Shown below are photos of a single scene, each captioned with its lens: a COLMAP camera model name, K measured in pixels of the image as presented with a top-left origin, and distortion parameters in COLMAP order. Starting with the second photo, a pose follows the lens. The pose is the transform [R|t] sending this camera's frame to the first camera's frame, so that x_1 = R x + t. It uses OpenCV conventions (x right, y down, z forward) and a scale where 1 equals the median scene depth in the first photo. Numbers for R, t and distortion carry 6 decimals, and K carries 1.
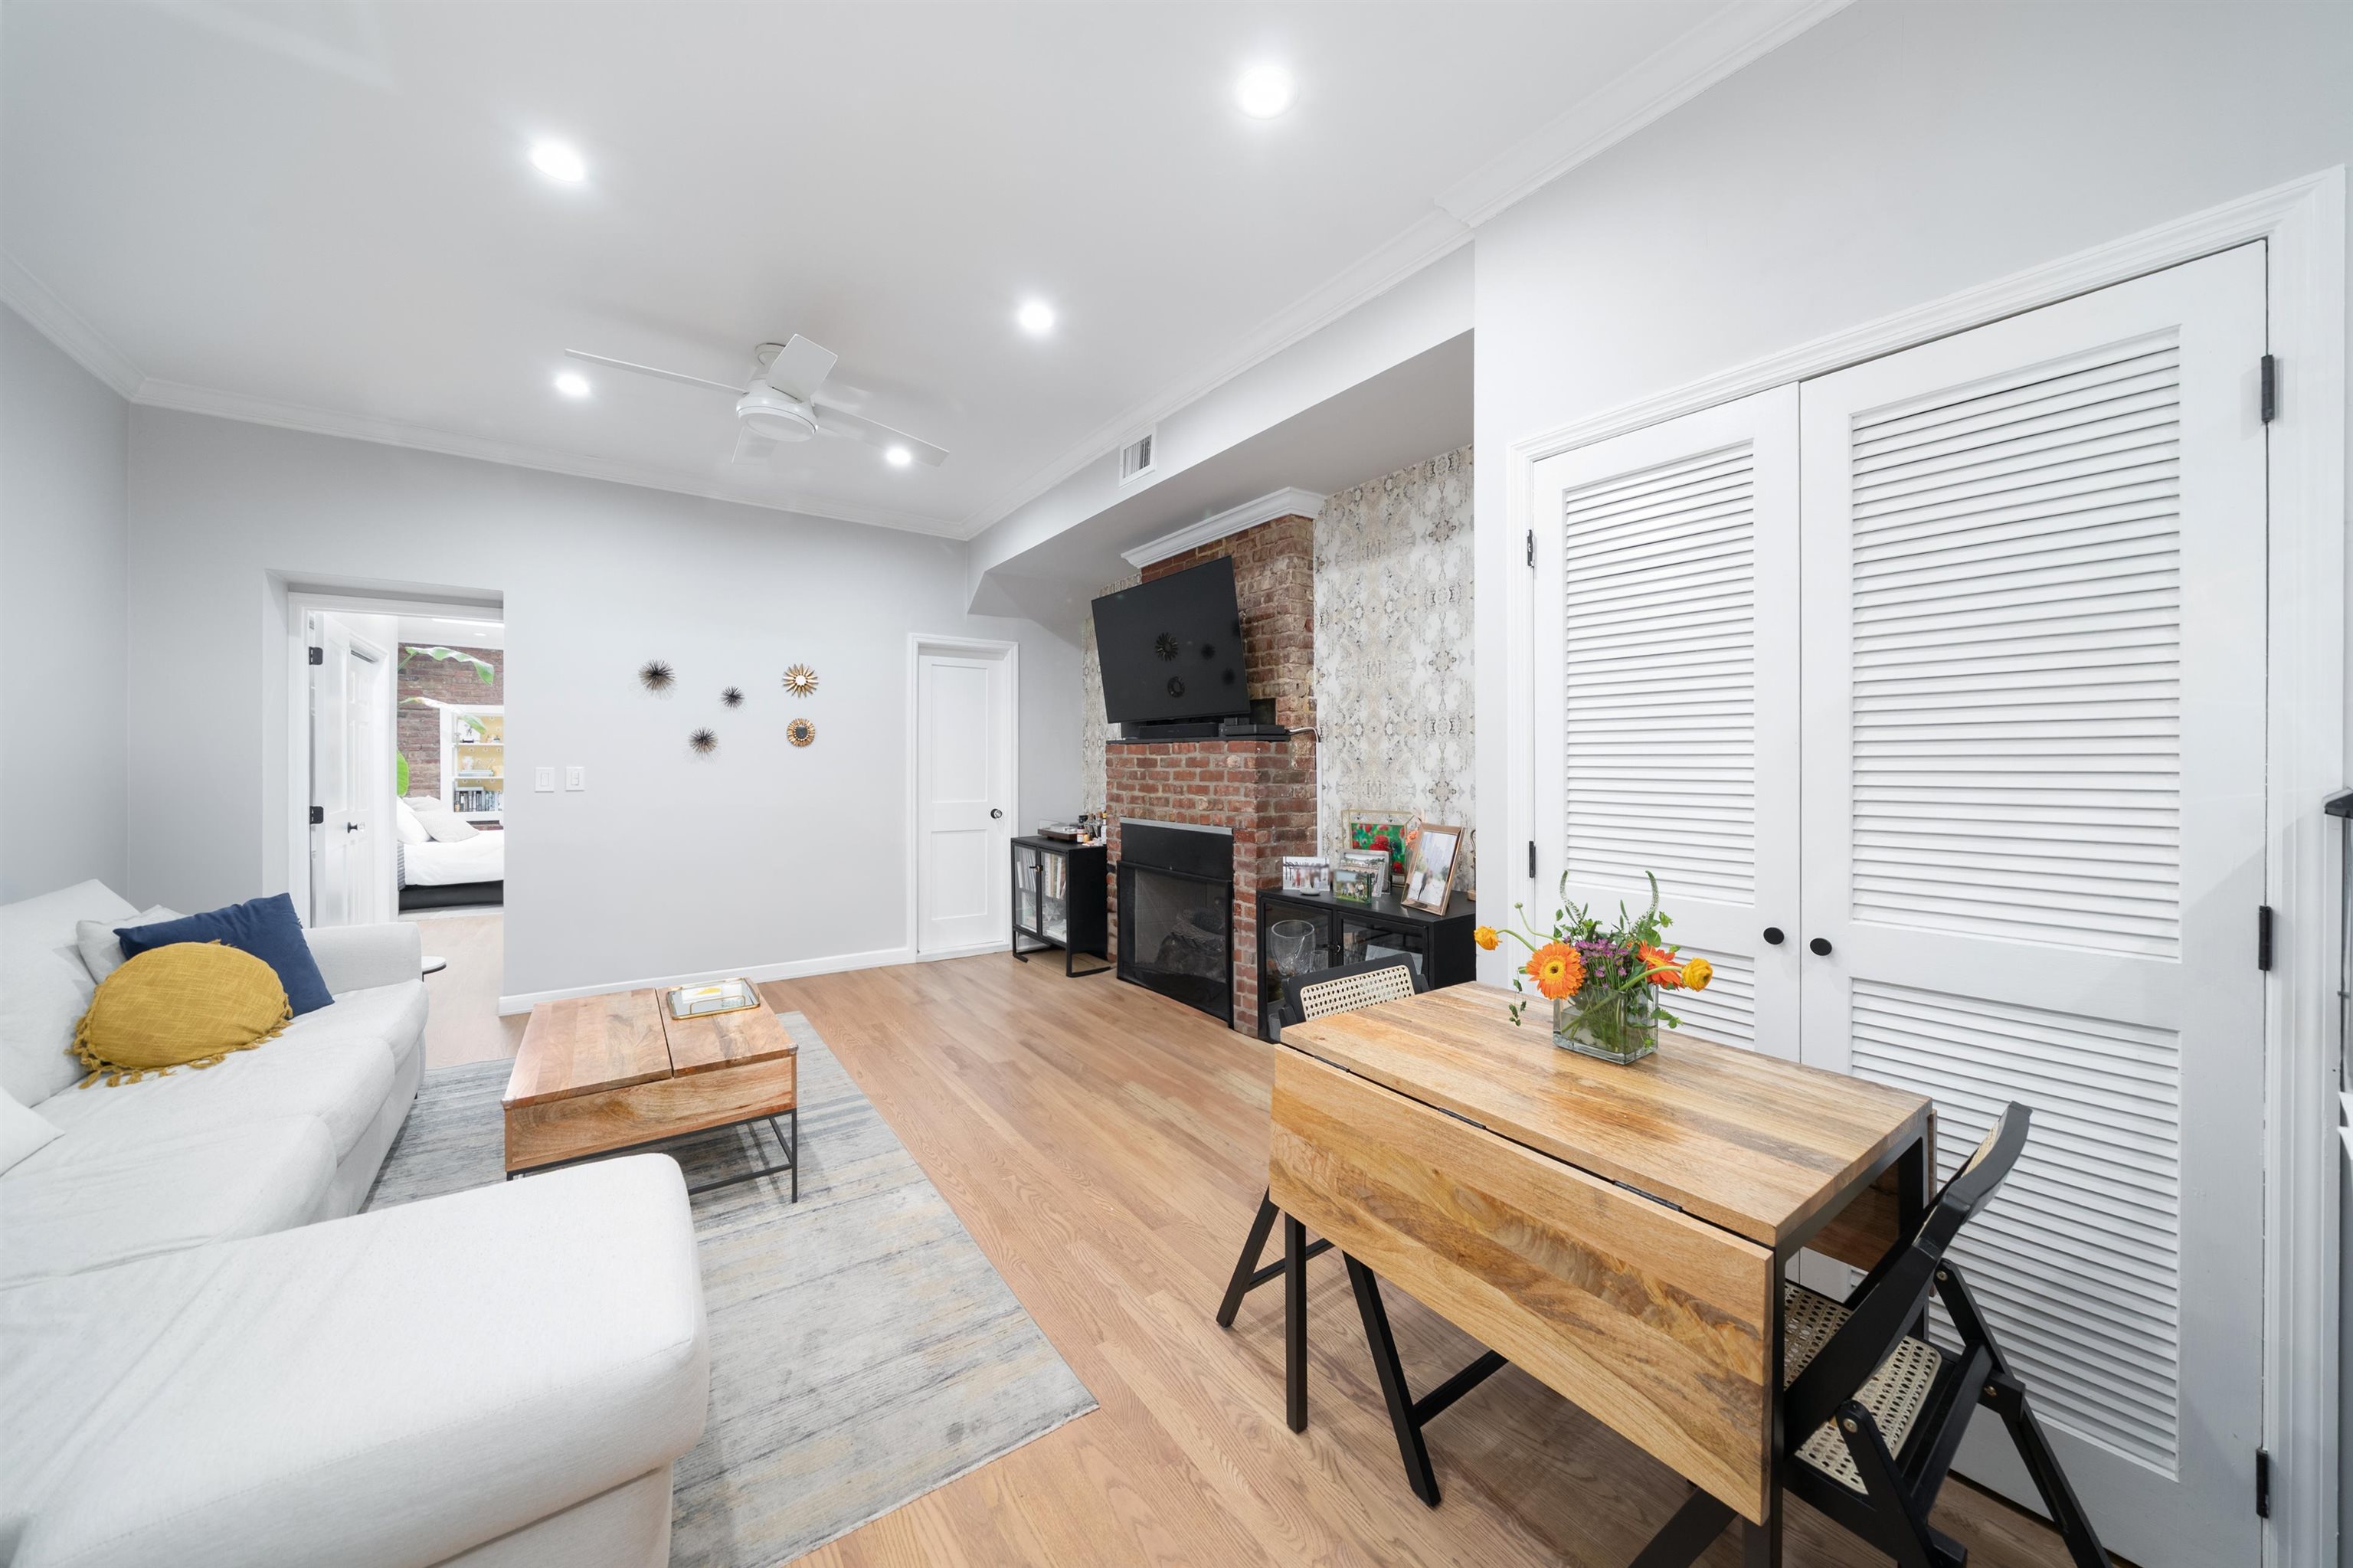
lens RADIAL K [[814.1, 0, 1190.5], [0, 814.1, 759.9], [0, 0, 1]] dist [-0.008243, 0.000405]
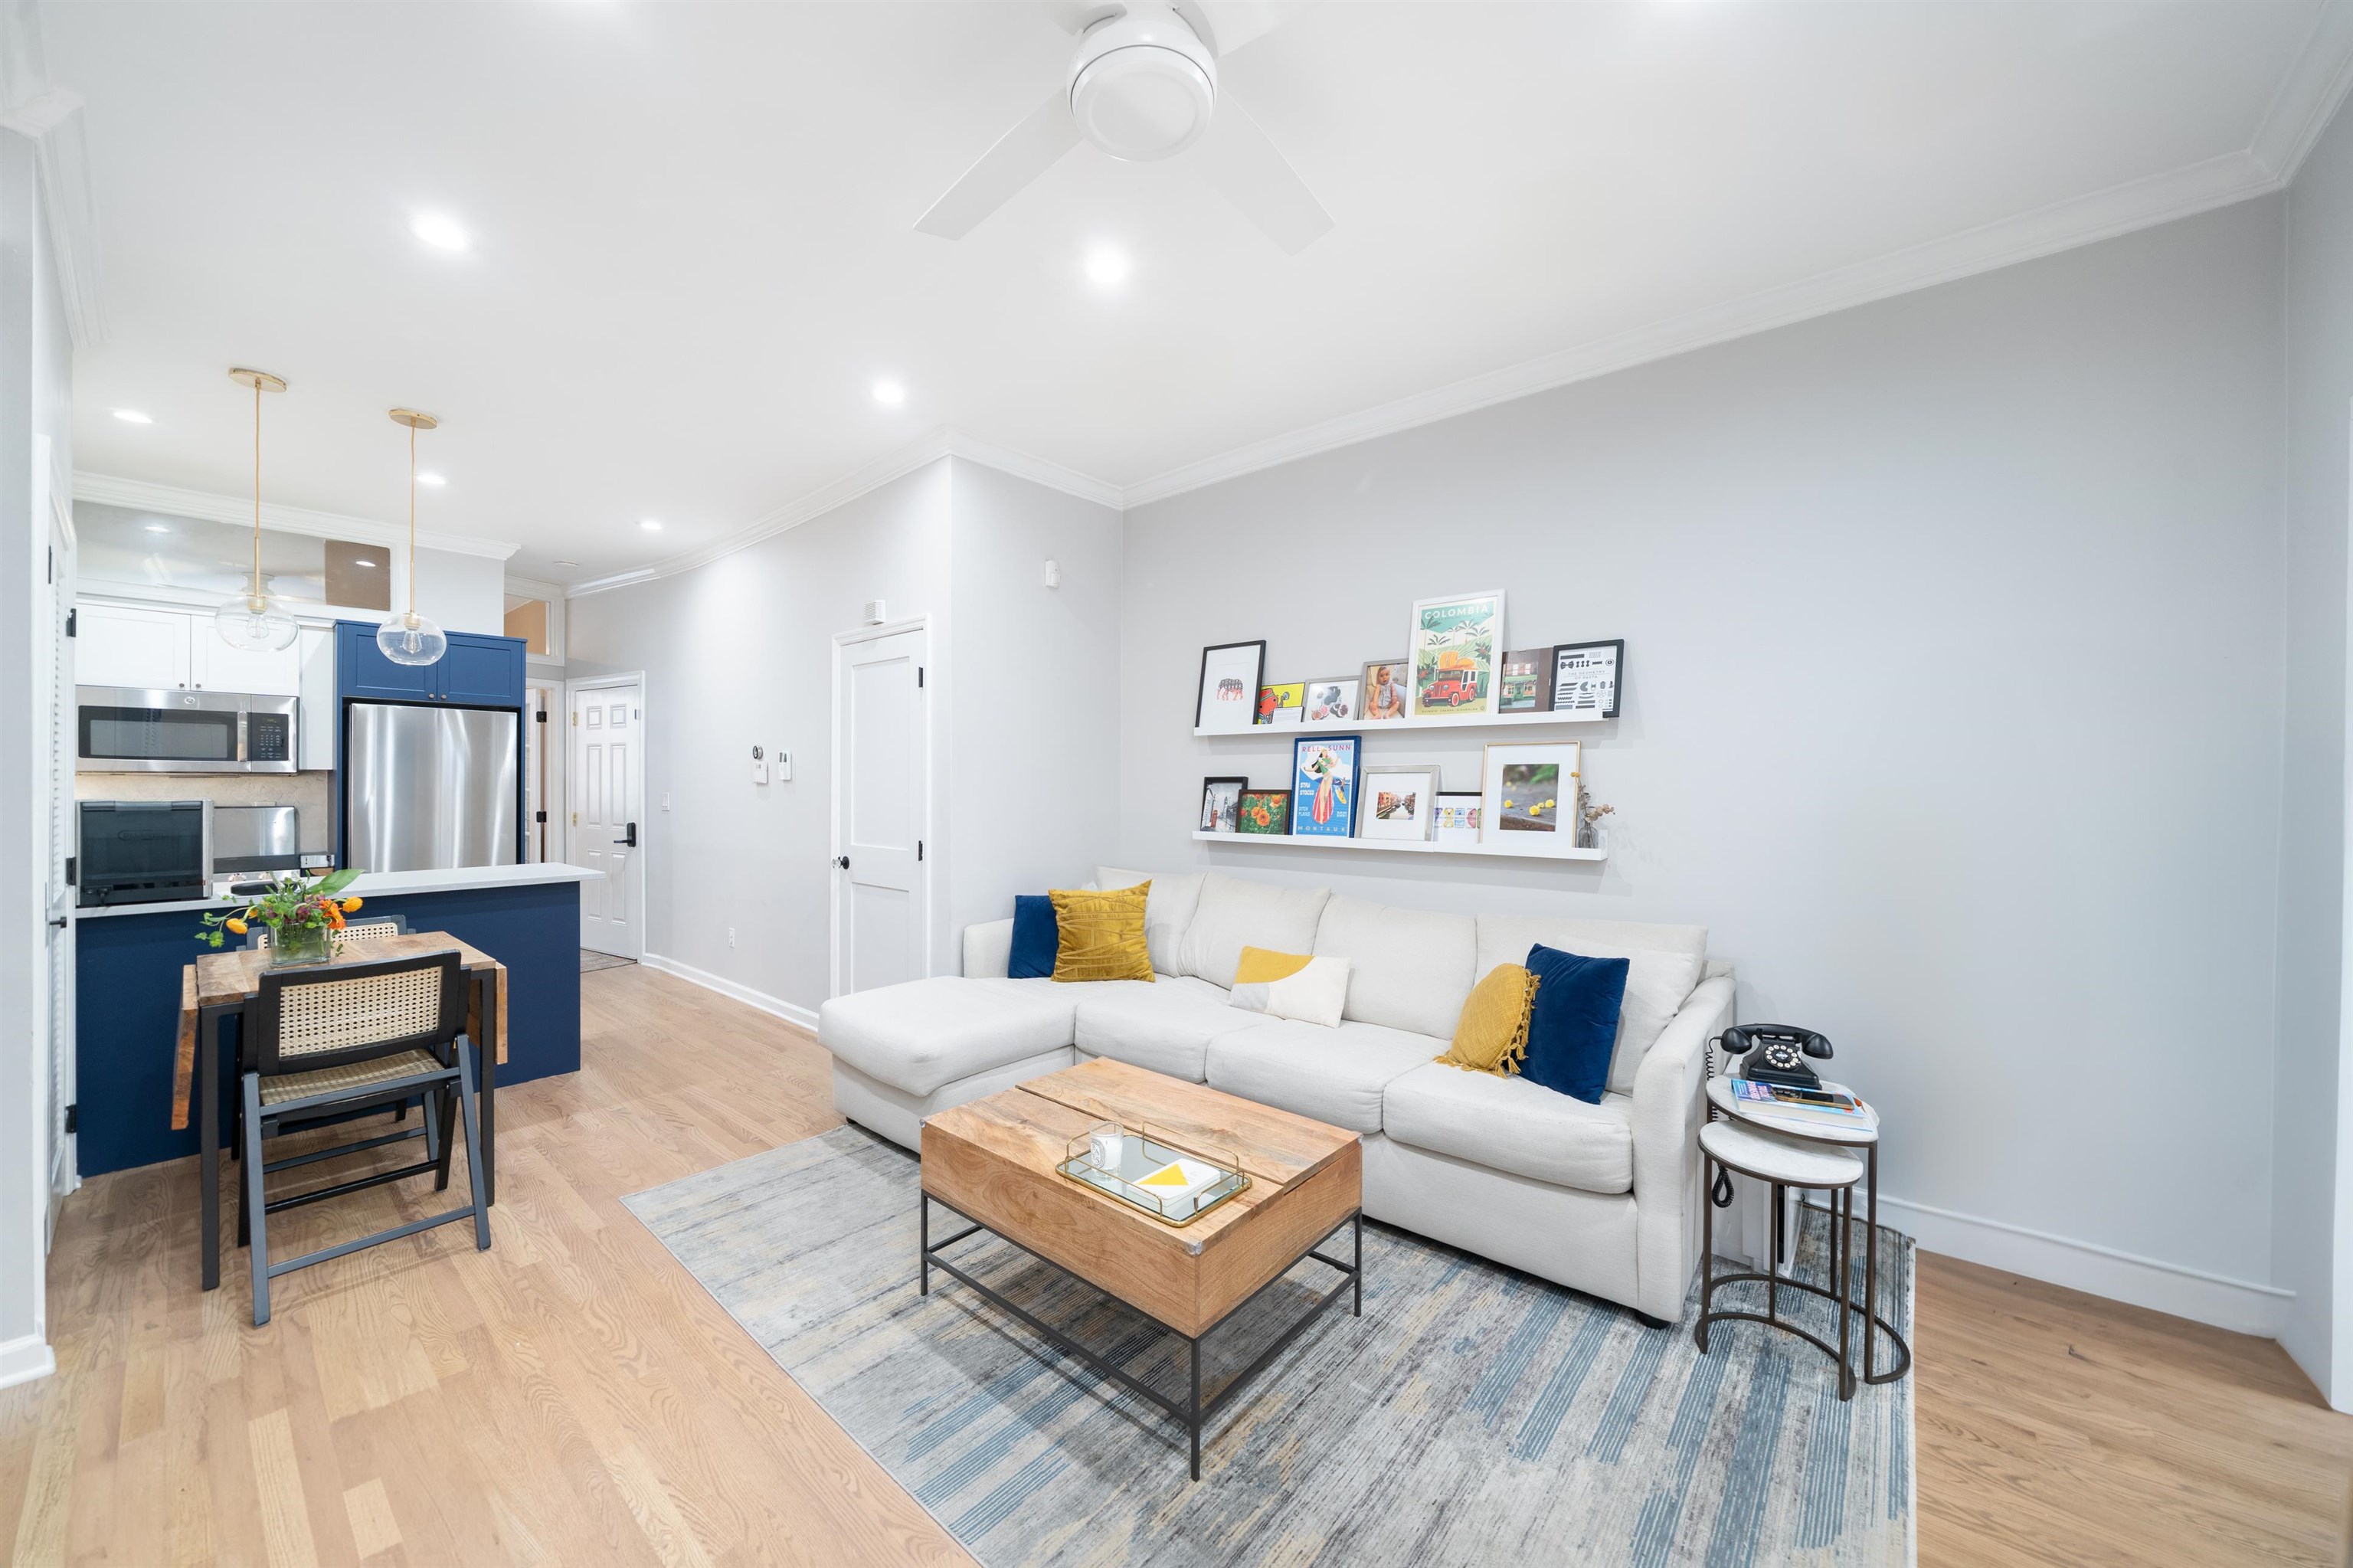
lens RADIAL K [[854.5, 0, 1176.9], [0, 854.5, 782.0], [0, 0, 1]] dist [-0.007091, -0.000310]
pose [[-0.971404, -0.003443, -0.237406, -0.399762], [-0.002865, 0.999992, -0.002779, -0.008479], [0.237414, -0.002020, -0.971406, 1.470649]]
